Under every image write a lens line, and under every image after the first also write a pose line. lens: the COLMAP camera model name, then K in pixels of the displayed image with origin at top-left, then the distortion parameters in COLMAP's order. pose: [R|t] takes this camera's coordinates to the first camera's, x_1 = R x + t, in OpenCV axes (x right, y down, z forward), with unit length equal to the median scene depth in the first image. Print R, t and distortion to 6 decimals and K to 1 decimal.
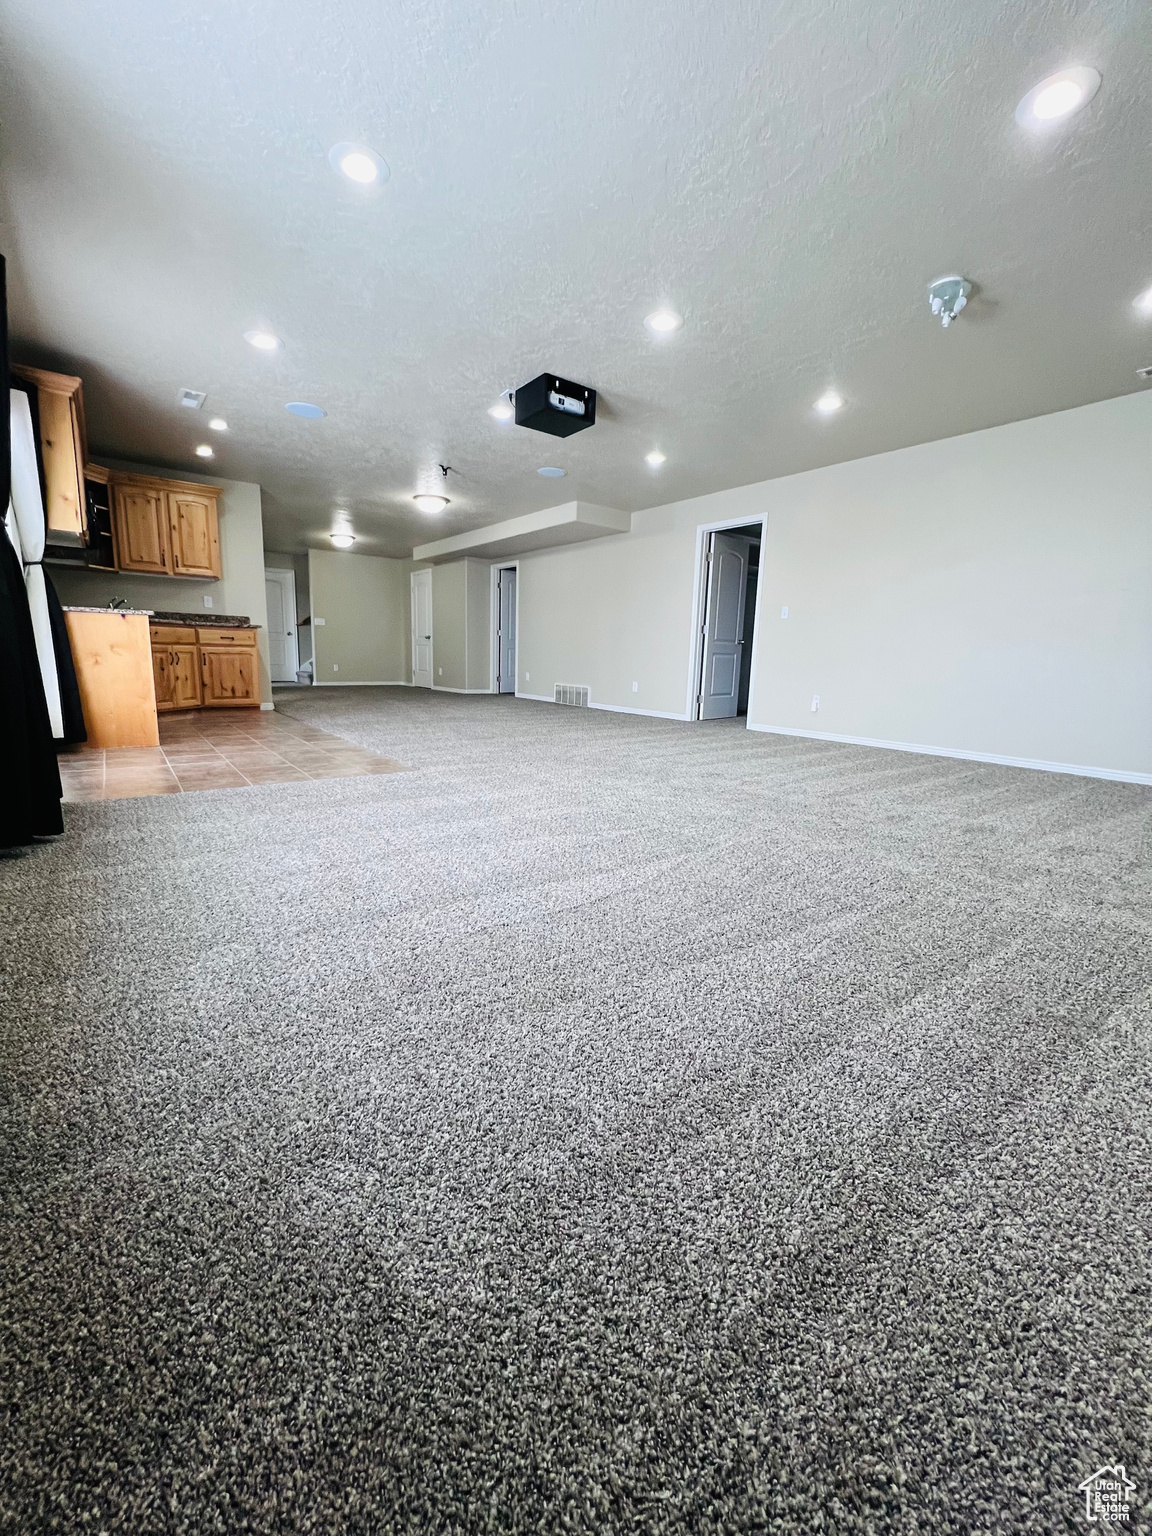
lens RADIAL K [[615.6, 0, 577.0], [0, 615.6, 767.0], [0, 0, 1]] dist [0.004921, -0.000051]
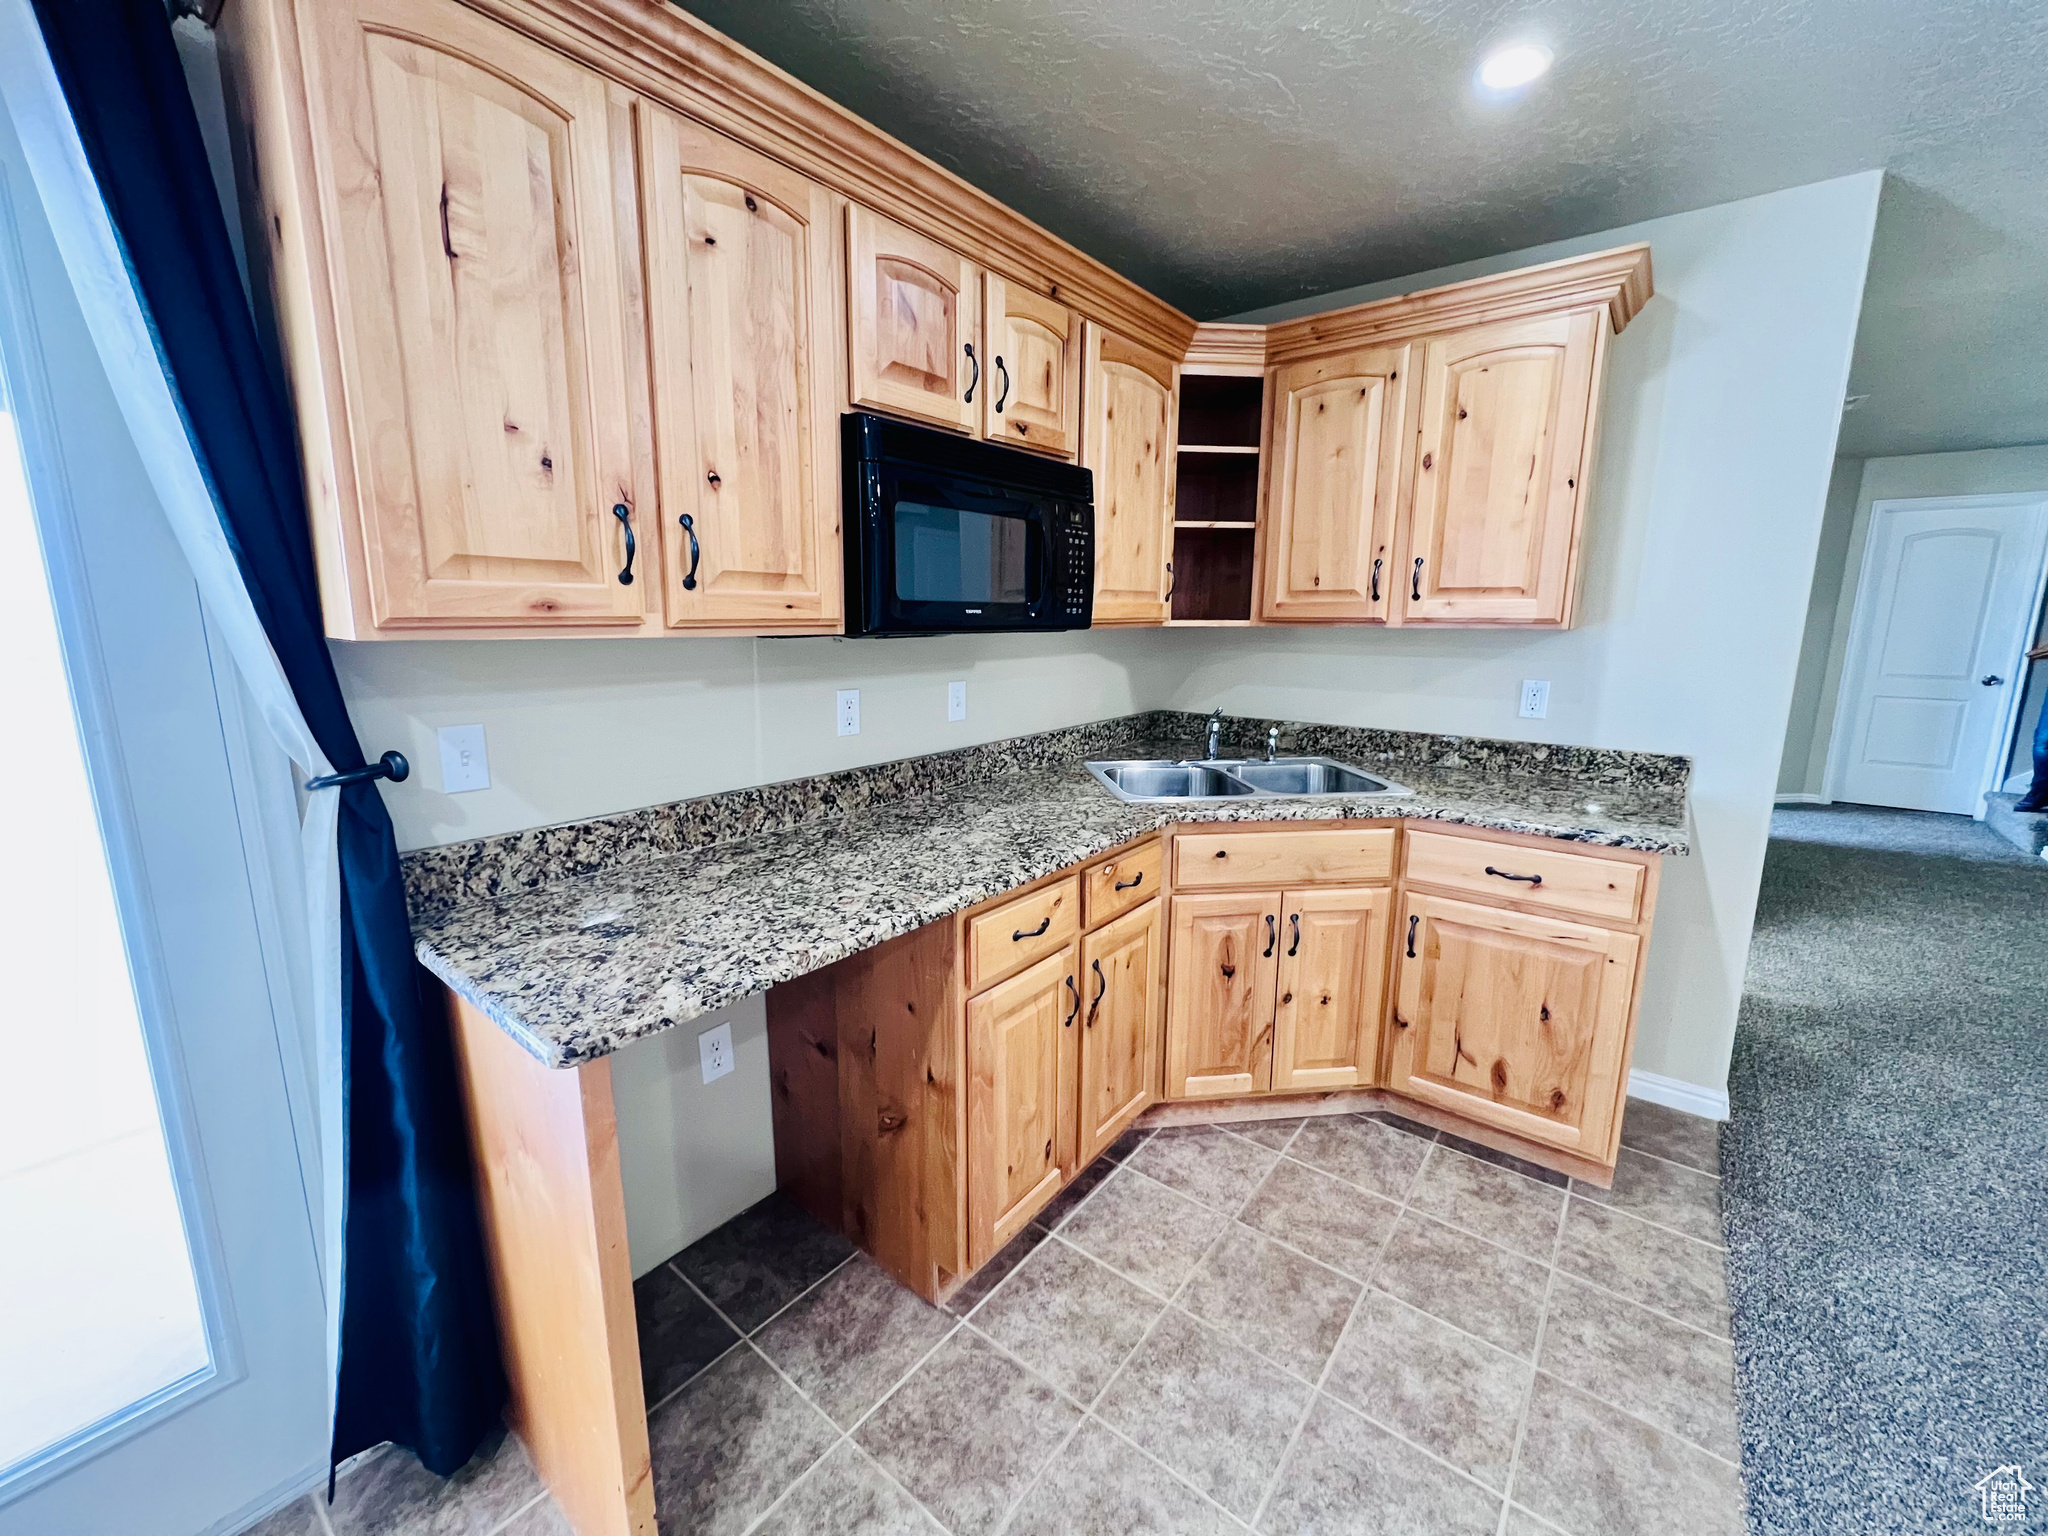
lens RADIAL K [[820.8, 0, 1022.0], [0, 820.8, 765.2], [0, 0, 1]] dist [0.004921, -0.000051]
pose [[0.254983, 0.148605, -0.955458, -0.315110], [-0.170267, 0.979580, 0.106917, -0.256698], [0.951836, 0.135421, 0.275079, 0.727810]]
